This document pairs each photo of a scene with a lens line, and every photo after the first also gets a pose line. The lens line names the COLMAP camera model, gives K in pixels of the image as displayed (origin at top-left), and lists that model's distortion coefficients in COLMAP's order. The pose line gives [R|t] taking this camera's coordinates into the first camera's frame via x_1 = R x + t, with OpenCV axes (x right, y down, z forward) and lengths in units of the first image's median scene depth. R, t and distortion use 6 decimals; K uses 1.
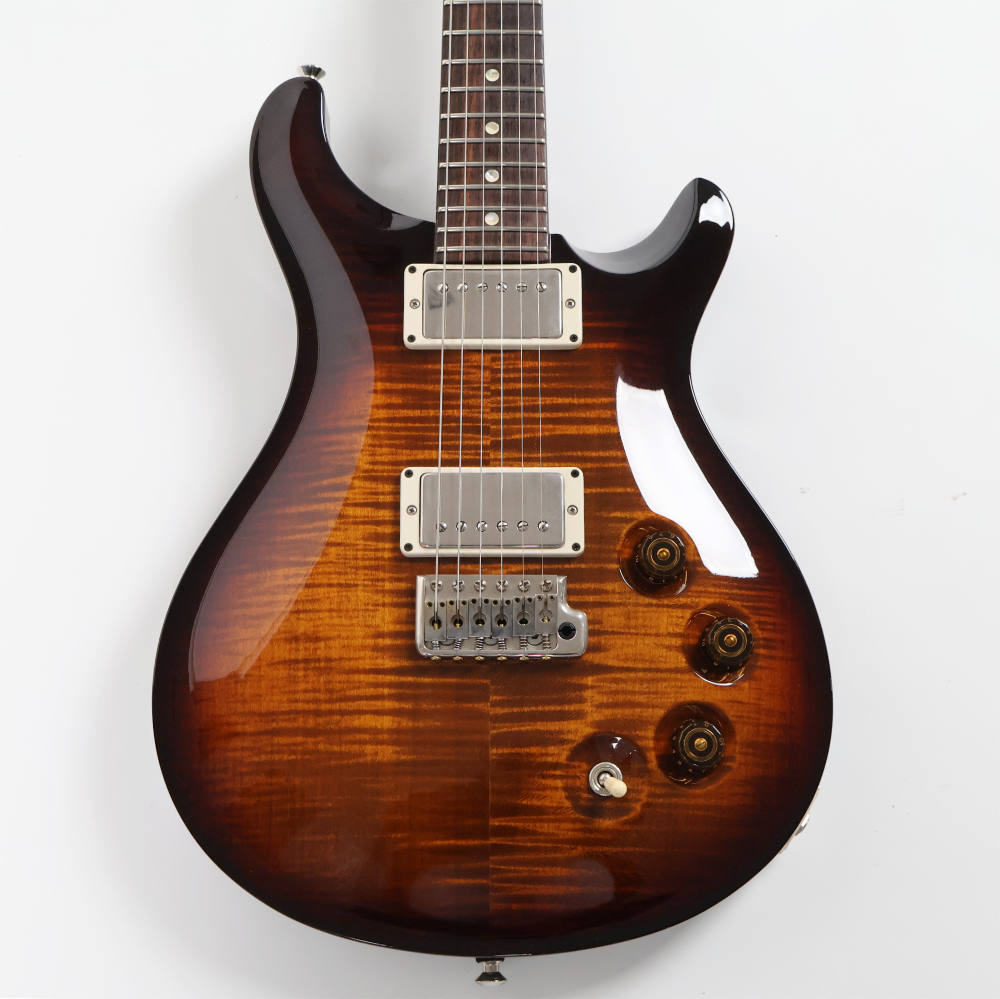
lens RADIAL K [[2015.0, 0, 497.3], [0, 2015.0, 498.9], [0, 0, 1]] dist [0.044493, 0.000000]
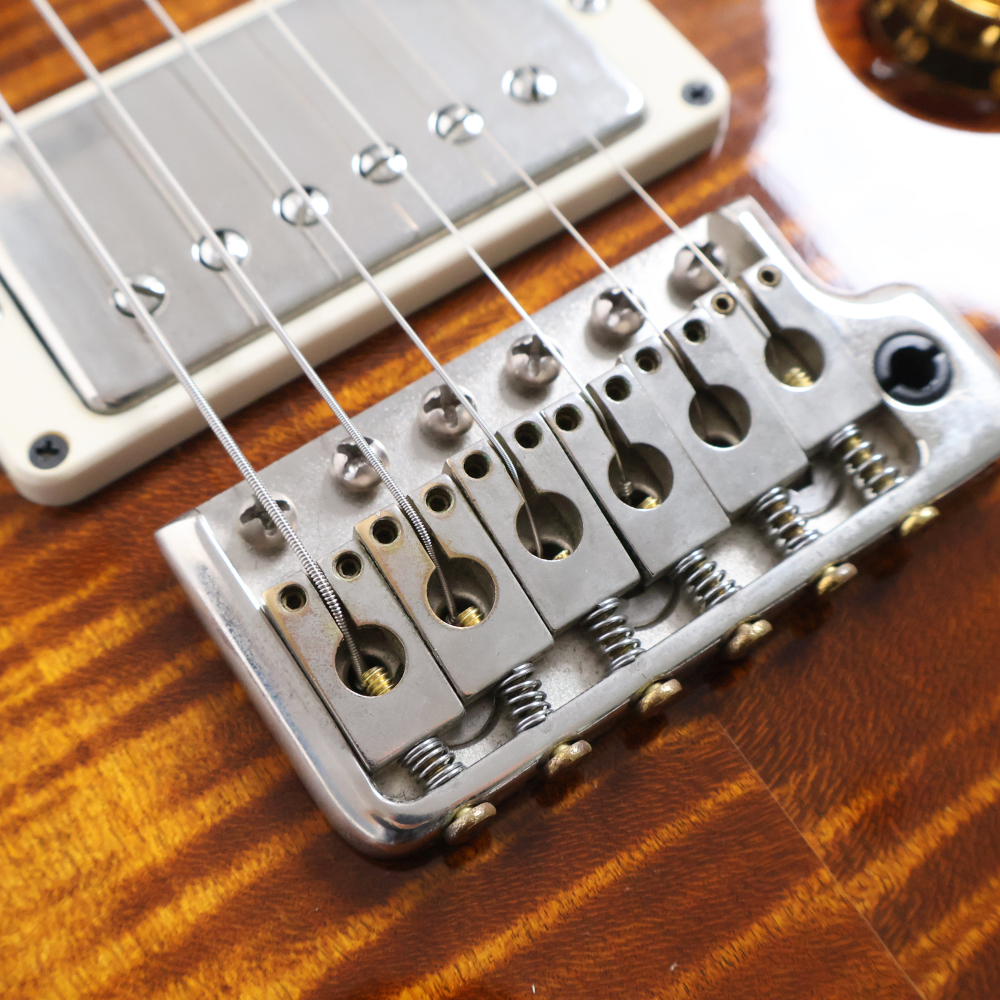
lens RADIAL K [[1560.4, 0, 499.9], [0, 1560.4, 499.1], [0, 0, 1]] dist [0.030549, 0.000000]
pose [[0.822170, -0.495983, 0.279350, -0.053372], [0.545402, 0.826891, -0.137065, 0.074859], [-0.163010, 0.265049, 0.950356, 0.844547]]
